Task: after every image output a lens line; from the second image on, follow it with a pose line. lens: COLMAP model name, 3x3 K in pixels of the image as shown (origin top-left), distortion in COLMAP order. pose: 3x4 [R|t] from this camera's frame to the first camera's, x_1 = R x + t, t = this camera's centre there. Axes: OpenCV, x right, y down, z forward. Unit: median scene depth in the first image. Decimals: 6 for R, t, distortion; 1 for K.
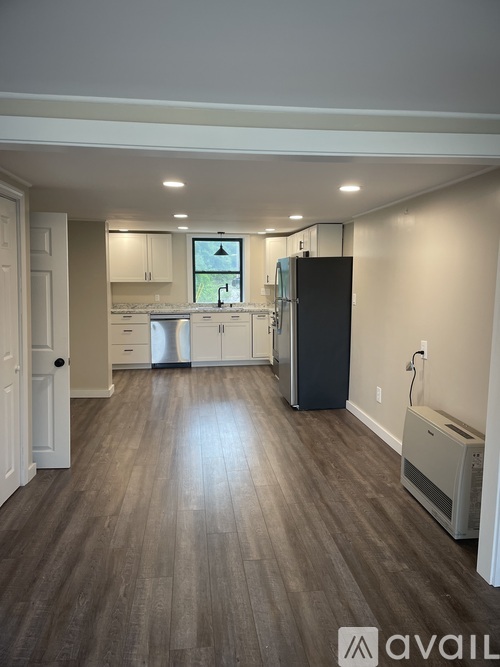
lens RADIAL K [[501.0, 0, 250.9], [0, 501.0, 333.1], [0, 0, 1]] dist [0.053904, 0.000117]
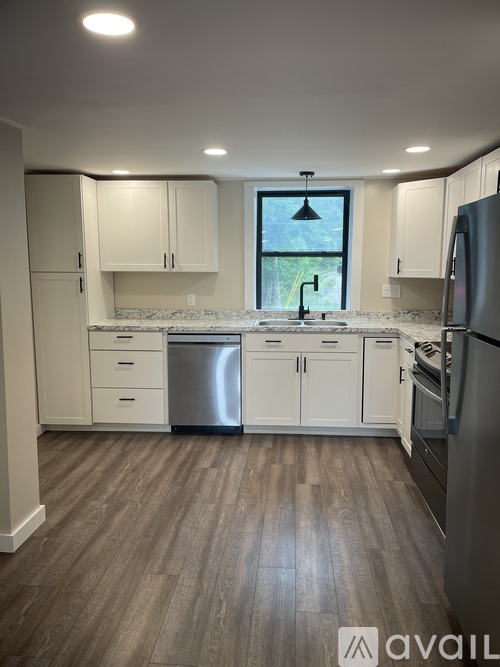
lens RADIAL K [[501.0, 0, 248.4], [0, 501.0, 333.5], [0, 0, 1]] dist [0.053904, 0.000117]
pose [[0.977870, 0.031901, -0.206765, -0.007112], [-0.025895, 0.999162, 0.031688, -0.054446], [0.207603, -0.025632, 0.977877, 0.486435]]
